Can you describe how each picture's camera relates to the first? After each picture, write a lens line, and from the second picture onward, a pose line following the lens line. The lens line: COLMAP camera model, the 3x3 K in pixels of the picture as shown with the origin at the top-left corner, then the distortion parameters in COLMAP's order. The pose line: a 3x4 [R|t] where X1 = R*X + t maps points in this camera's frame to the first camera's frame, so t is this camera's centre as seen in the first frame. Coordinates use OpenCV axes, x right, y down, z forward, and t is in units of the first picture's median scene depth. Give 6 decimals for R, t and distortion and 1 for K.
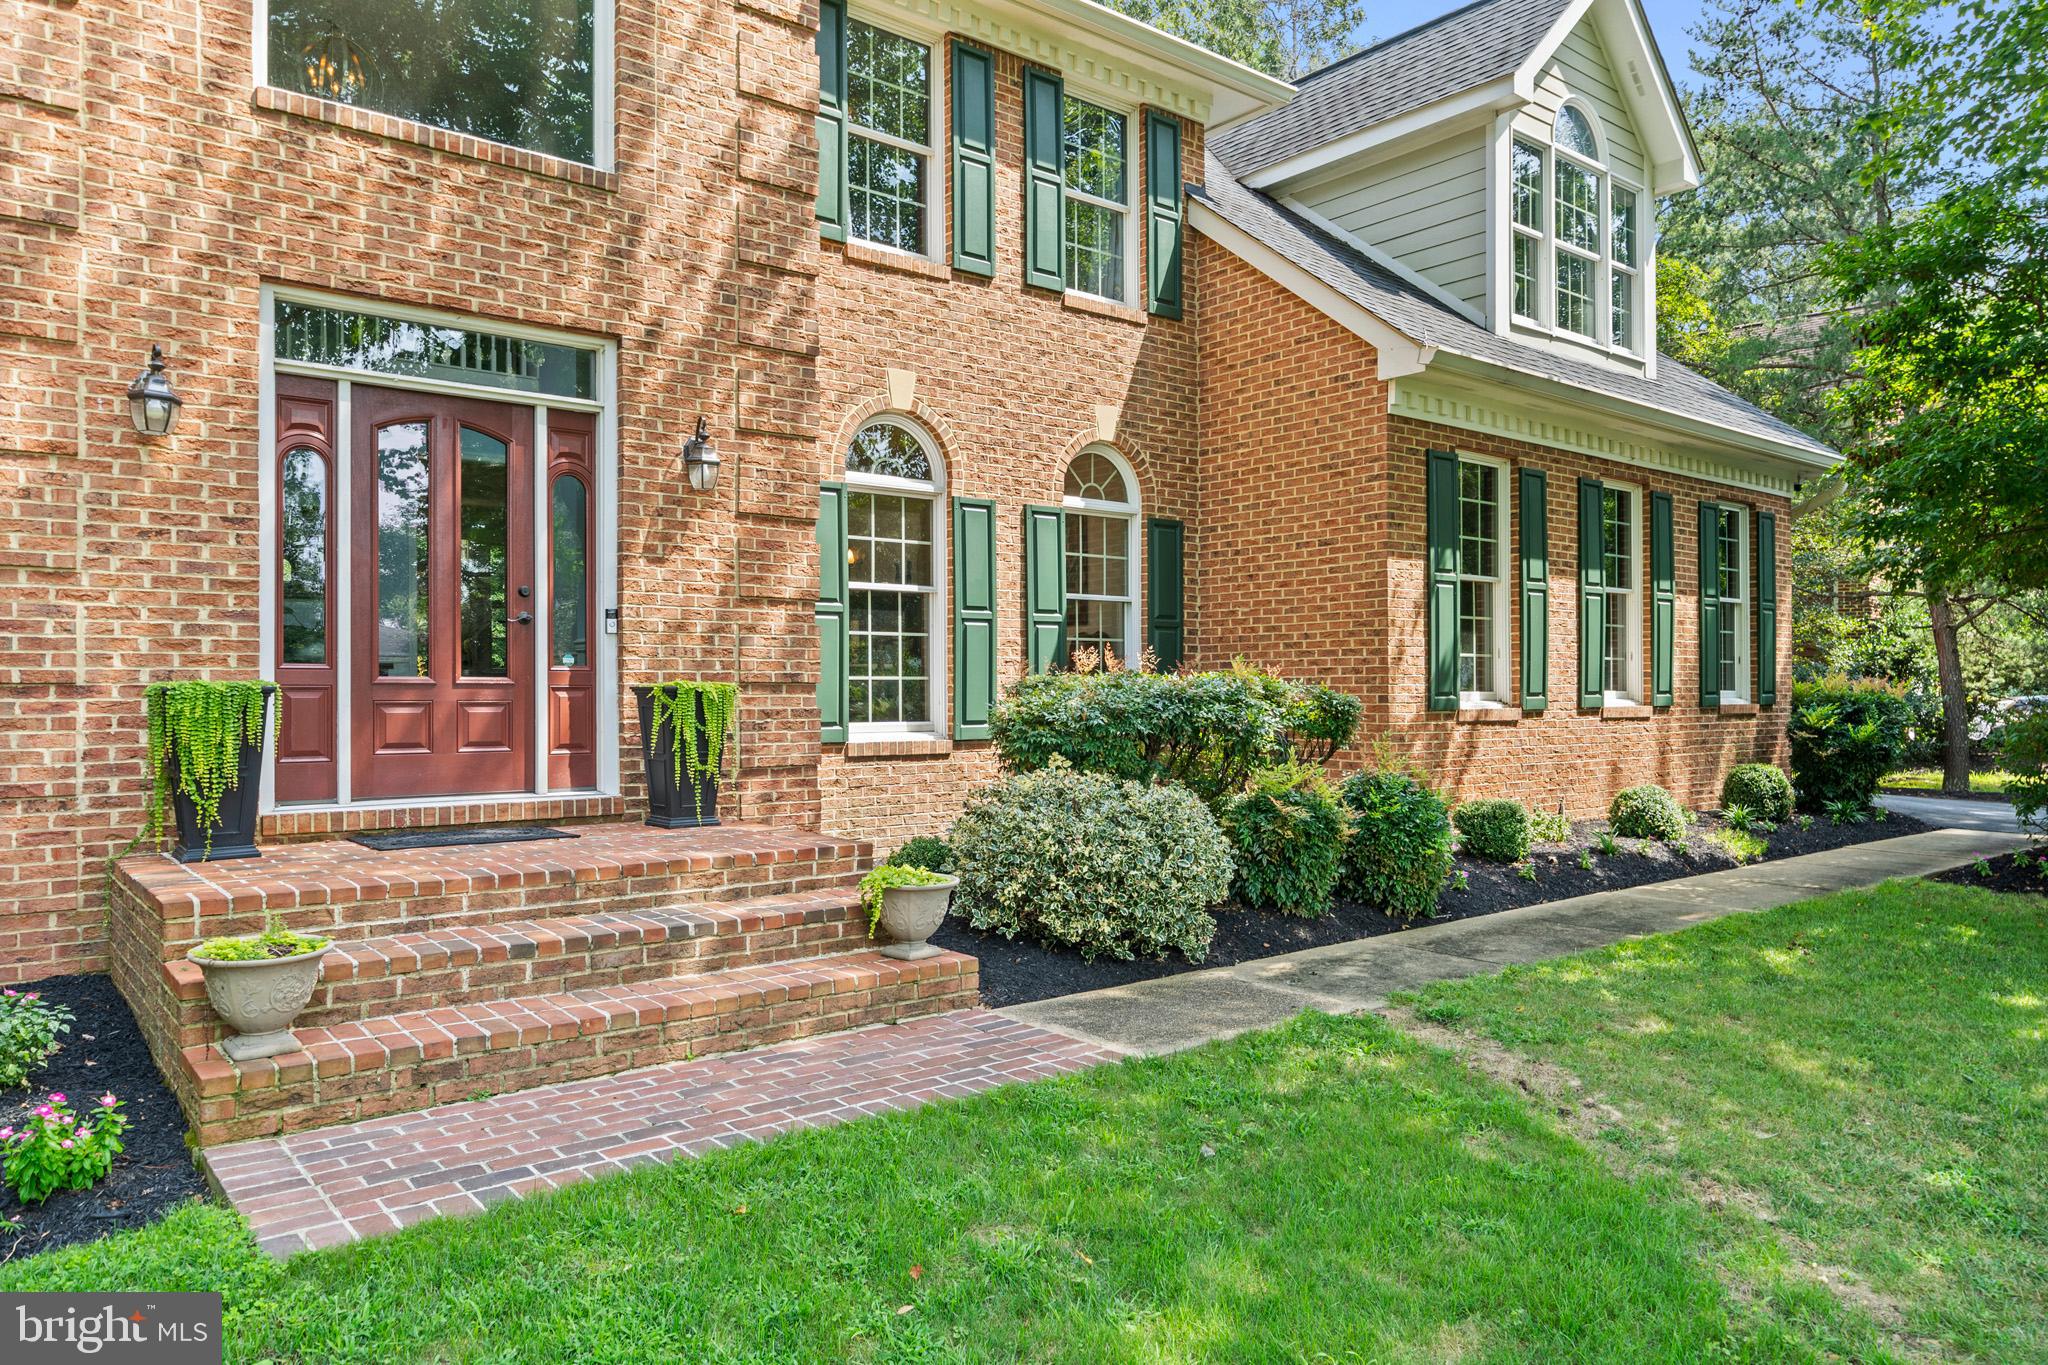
lens RADIAL K [[1380.1, 0, 1026.9], [0, 1380.1, 685.6], [0, 0, 1]] dist [0.007724, -0.004704]
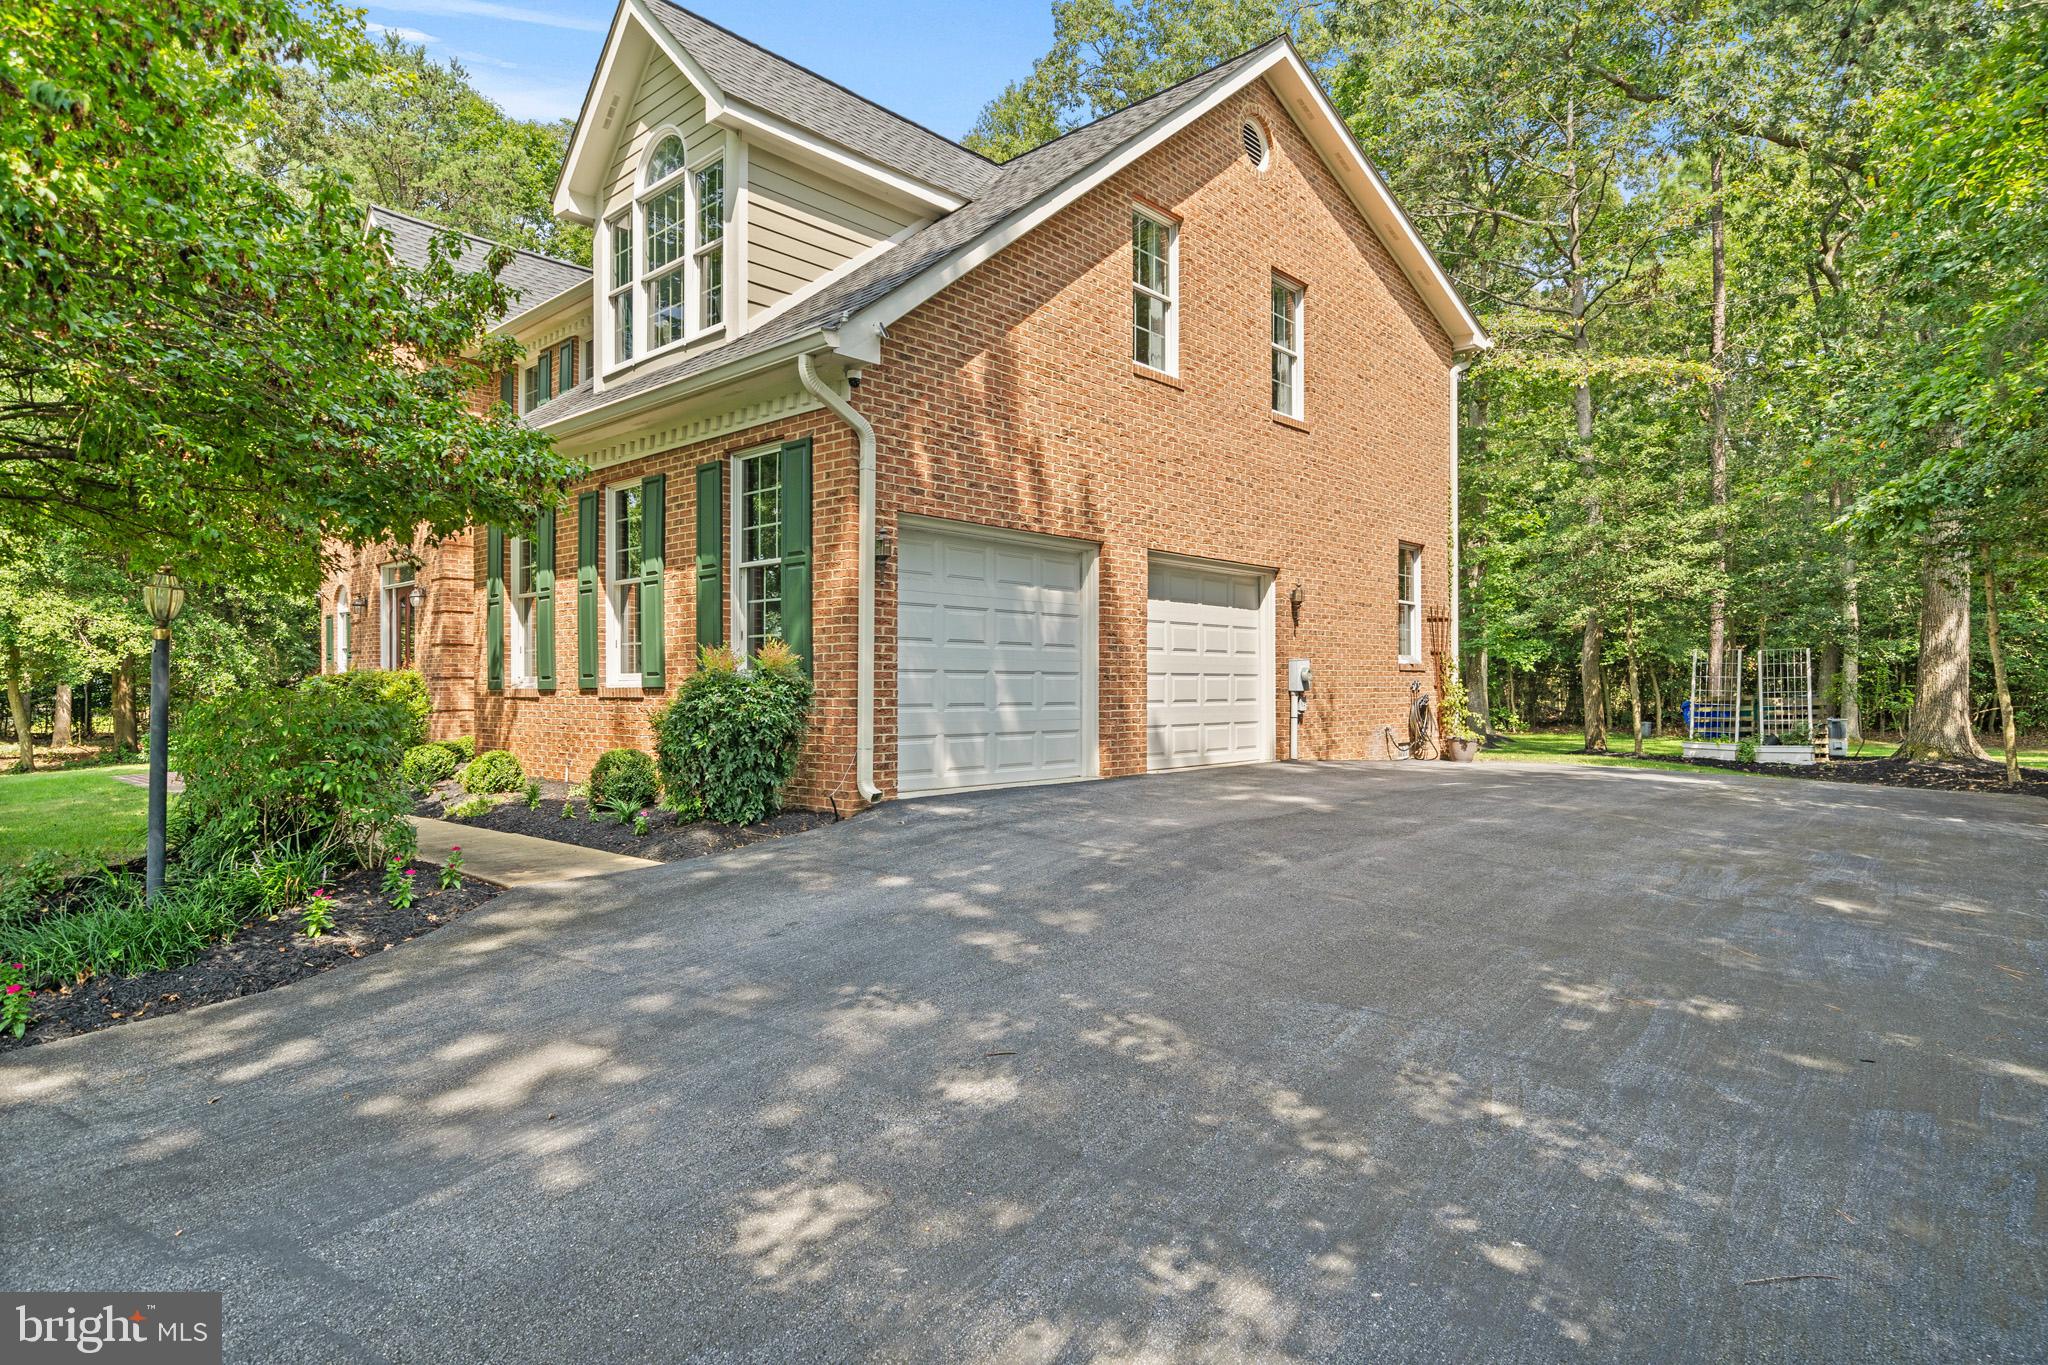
lens RADIAL K [[1150.0, 0, 1025.6], [0, 1150.0, 672.9], [0, 0, 1]] dist [0.002702, 0.000548]
pose [[0.157580, -0.002276, -0.987504, 2.221158], [0.018902, 0.999821, 0.000712, 0.014952], [0.987325, -0.018778, 0.157595, 1.891668]]
